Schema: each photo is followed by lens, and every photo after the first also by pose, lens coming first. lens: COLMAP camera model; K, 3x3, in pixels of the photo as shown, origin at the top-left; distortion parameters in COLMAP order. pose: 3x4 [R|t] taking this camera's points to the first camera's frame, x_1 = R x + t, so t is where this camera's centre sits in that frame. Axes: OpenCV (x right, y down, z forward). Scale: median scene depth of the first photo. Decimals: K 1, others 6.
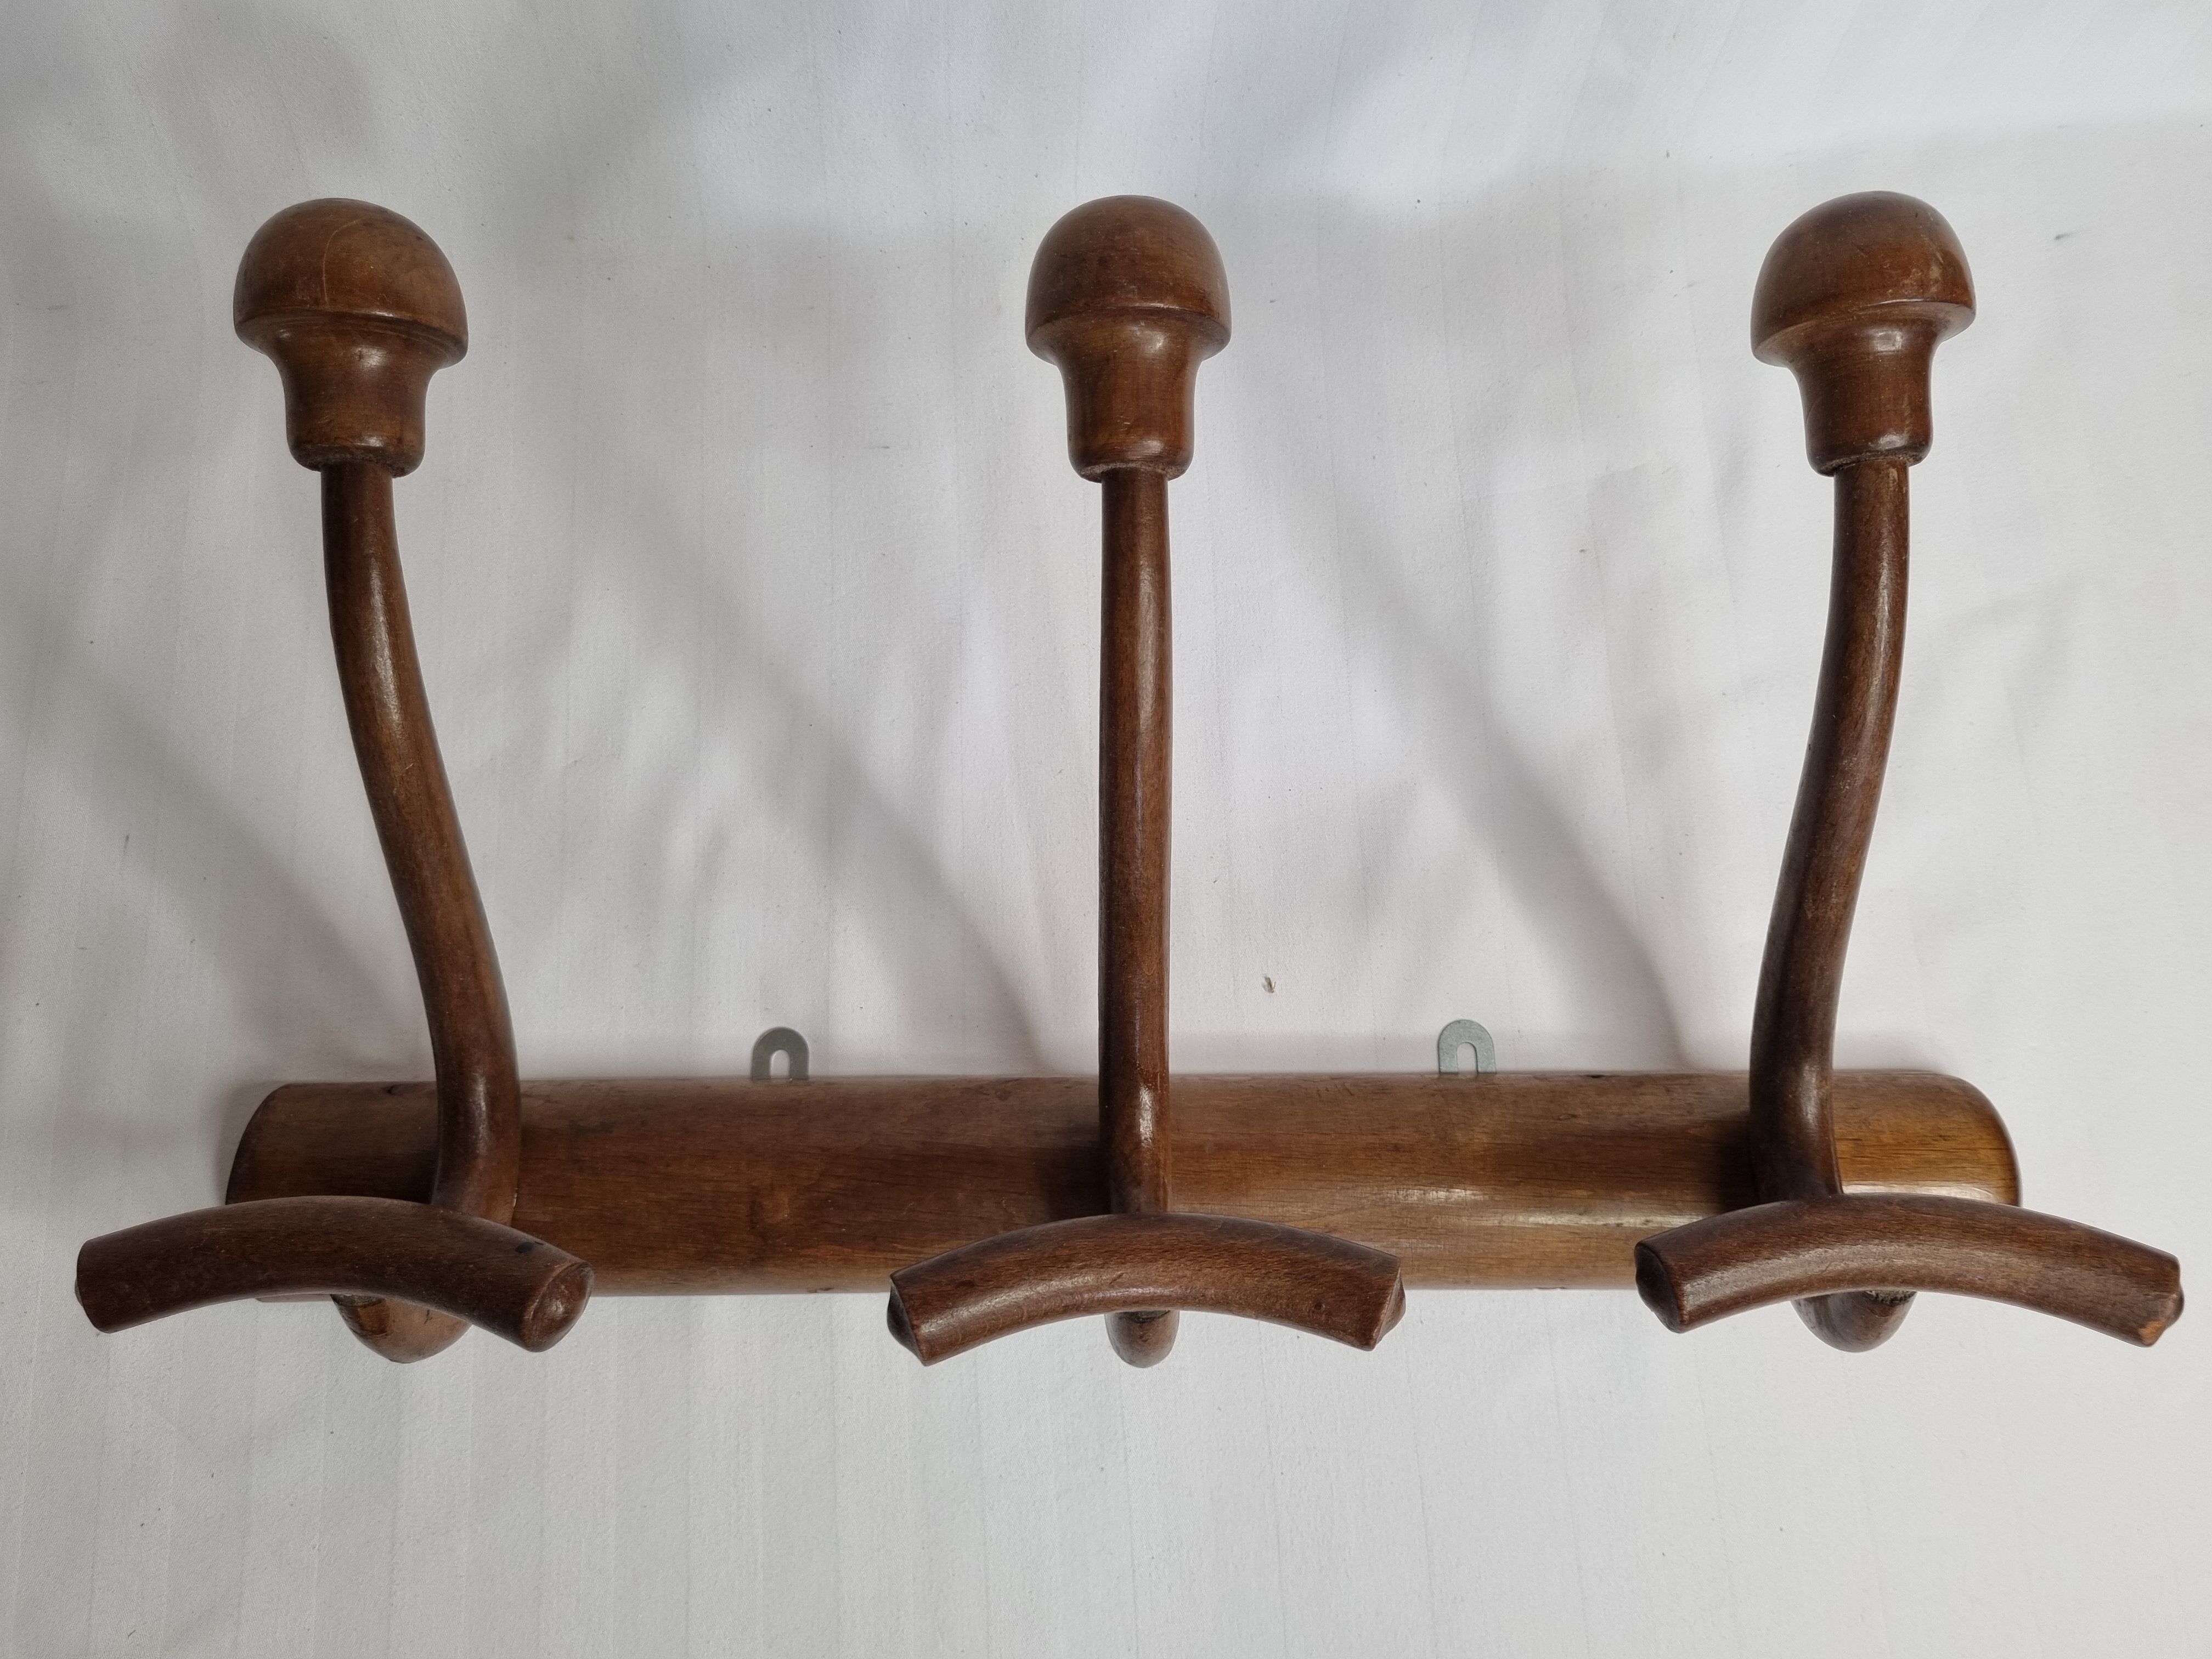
lens RADIAL K [[1651.6, 0, 1106.0], [0, 1651.6, 829.5], [0, 0, 1]] dist [0.012121, -0.012023]
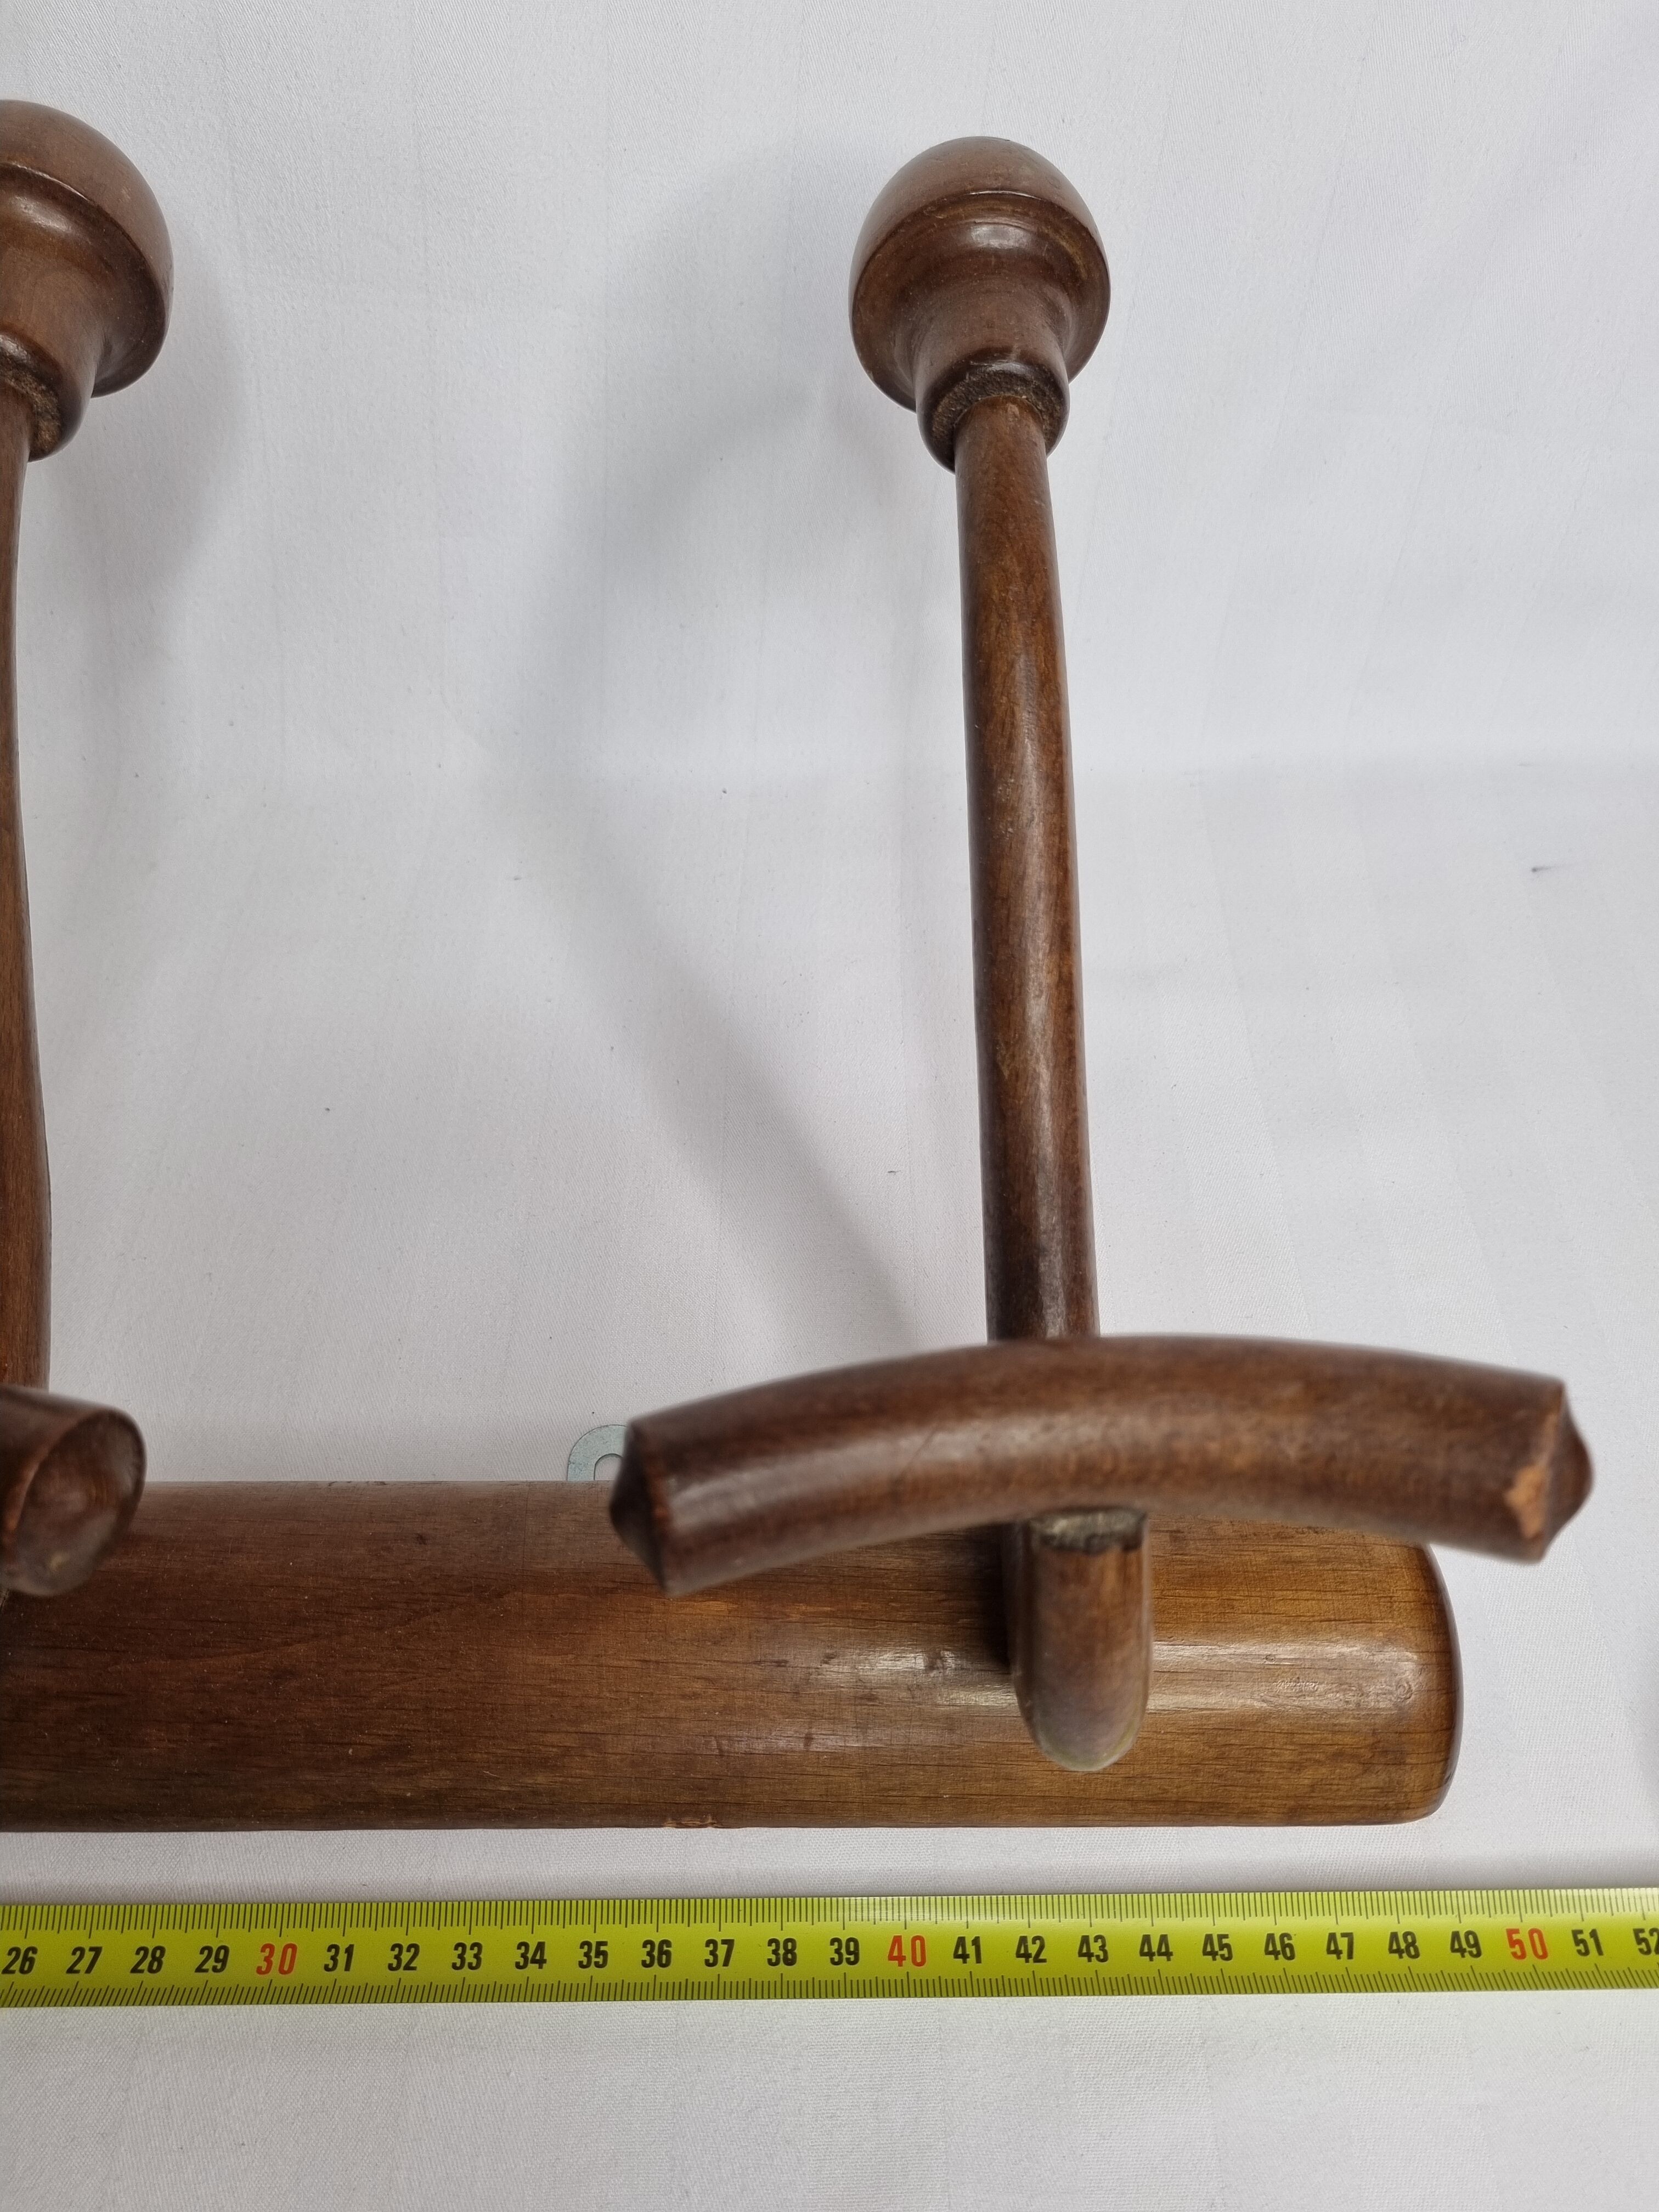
lens RADIAL K [[1651.6, 0, 829.5], [0, 1651.6, 1106.0], [0, 0, 1]] dist [0.012121, -0.012023]
pose [[0.999366, 0.013733, 0.032845, 0.376928], [0.001457, 0.906048, -0.423172, 0.380929], [-0.035571, 0.422952, 0.905454, 0.471832]]
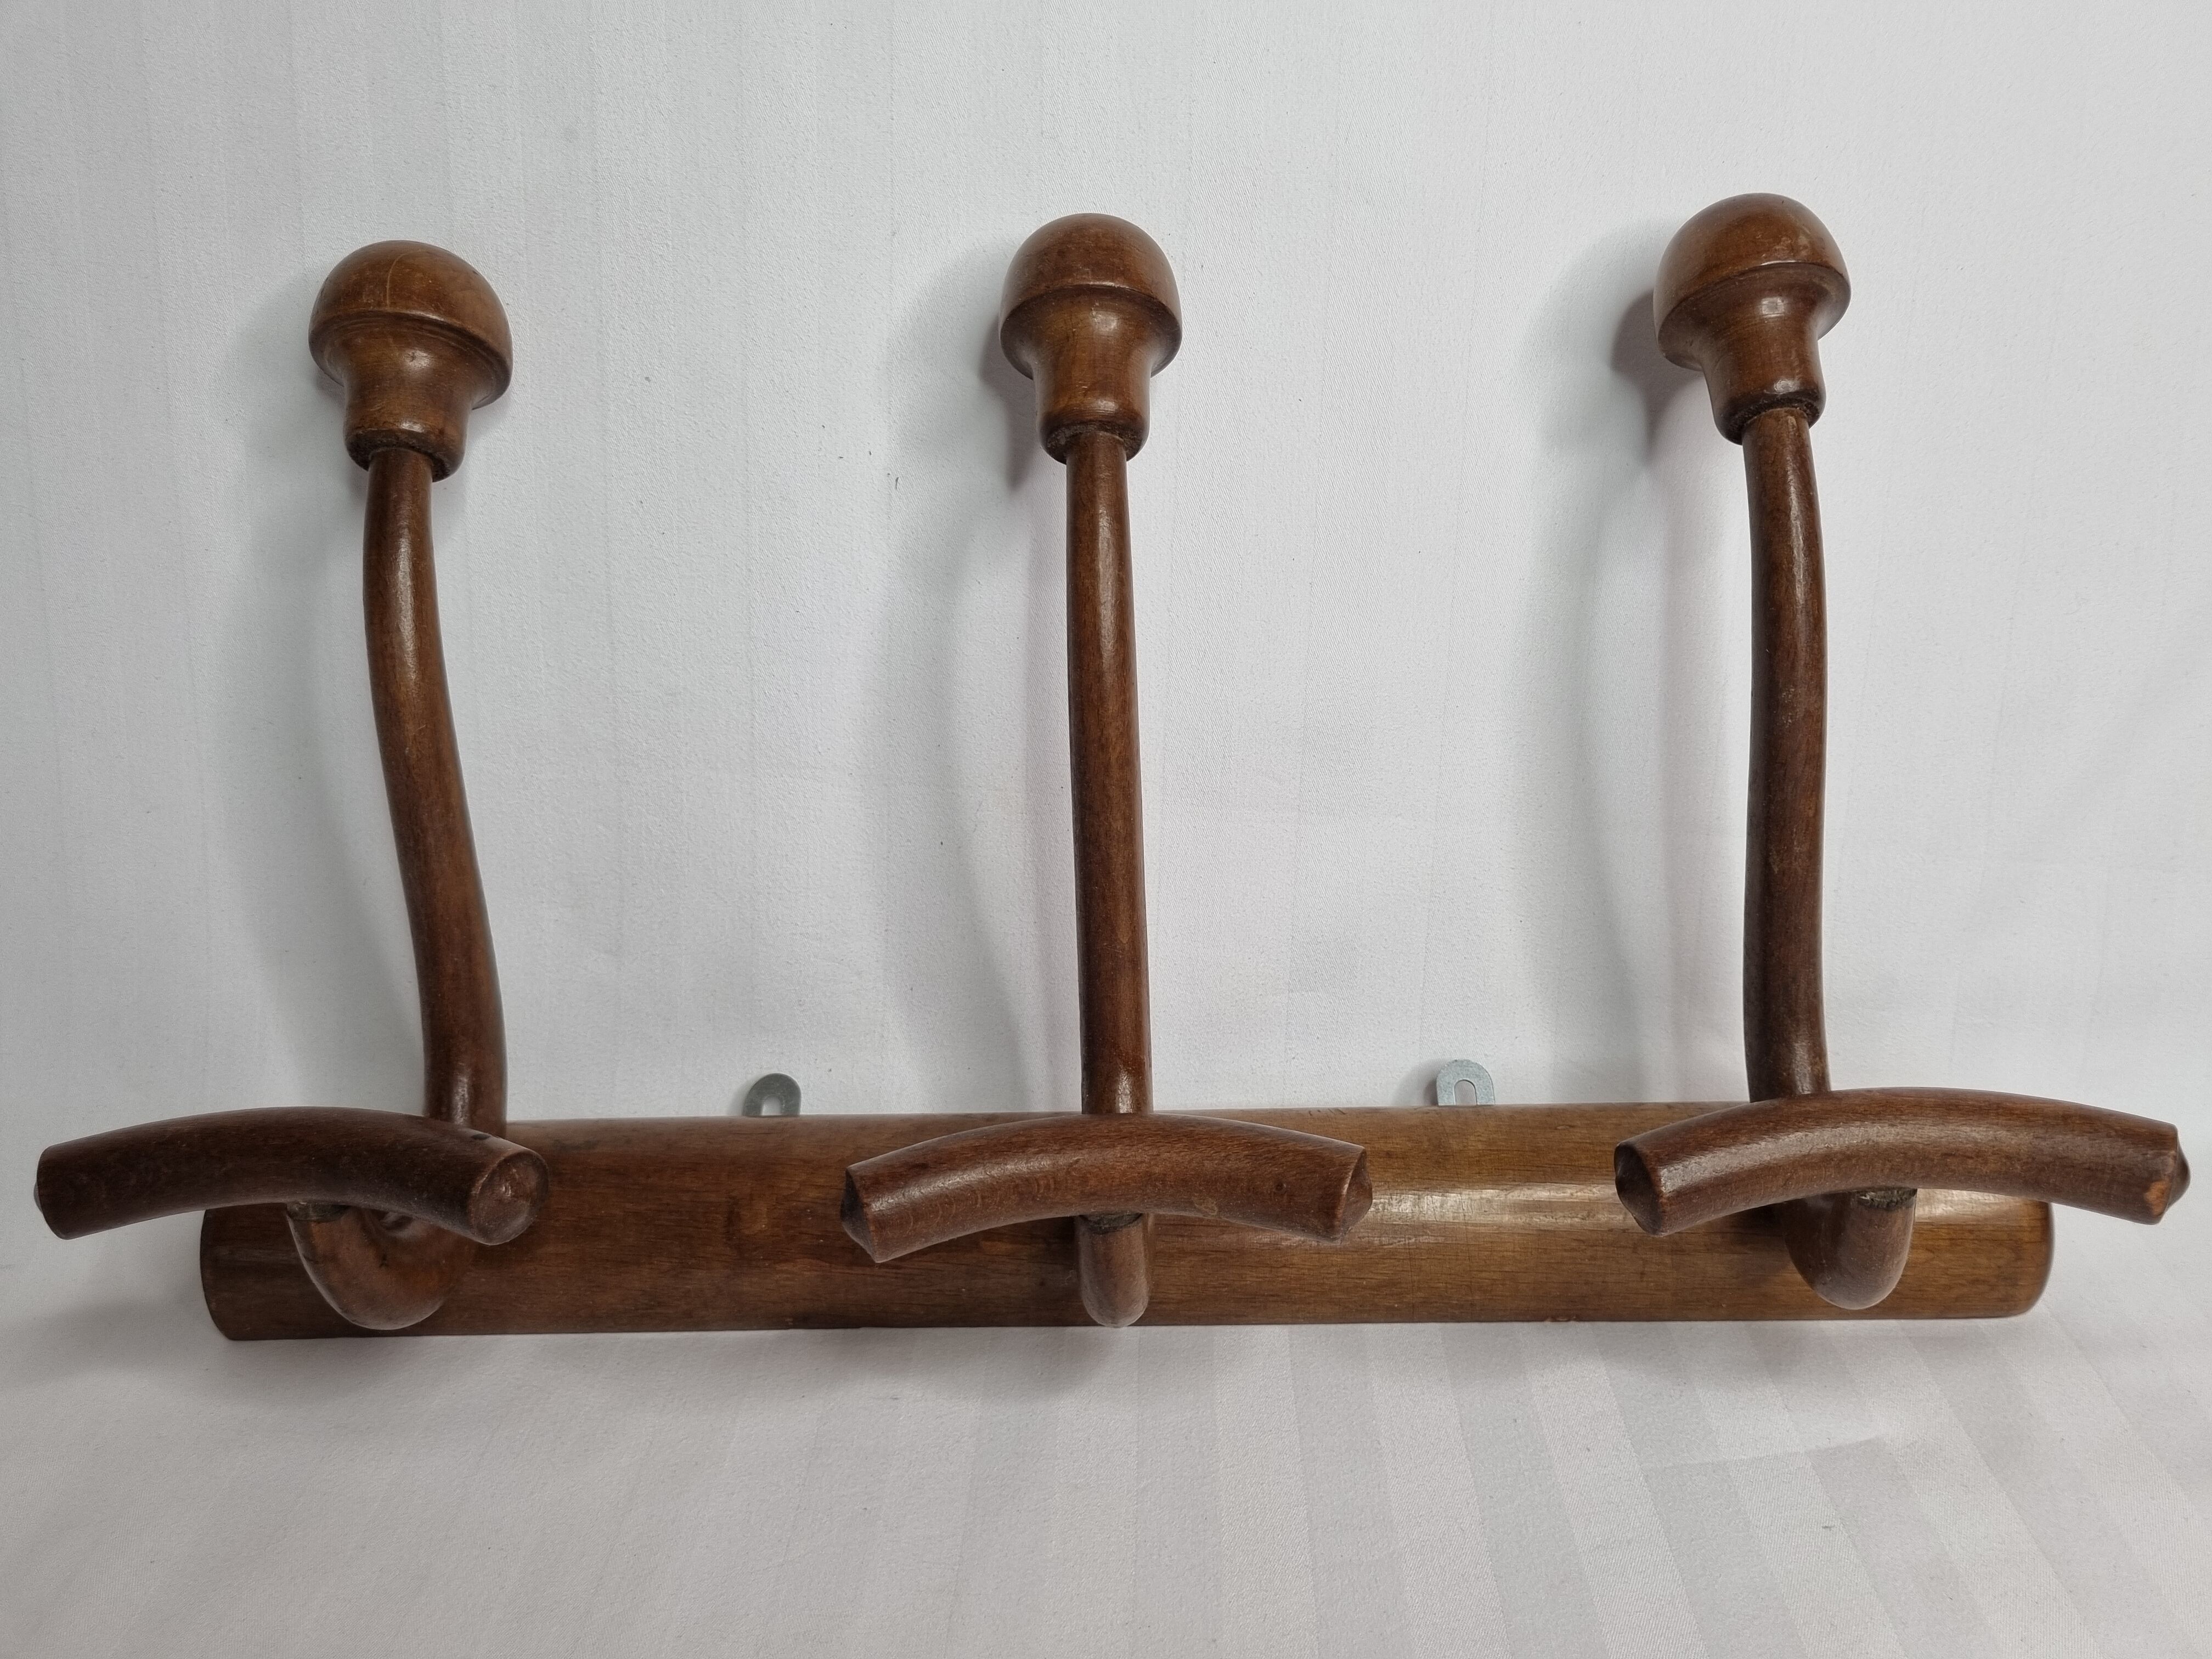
lens RADIAL K [[1641.4, 0, 1115.4], [0, 1641.4, 791.3], [0, 0, 1]] dist [0.007359, 0.004483]
pose [[0.999211, -0.017017, -0.035885, 0.066239], [0.007187, 0.966117, -0.258003, 0.292656], [0.039060, 0.257541, 0.965477, 0.004145]]
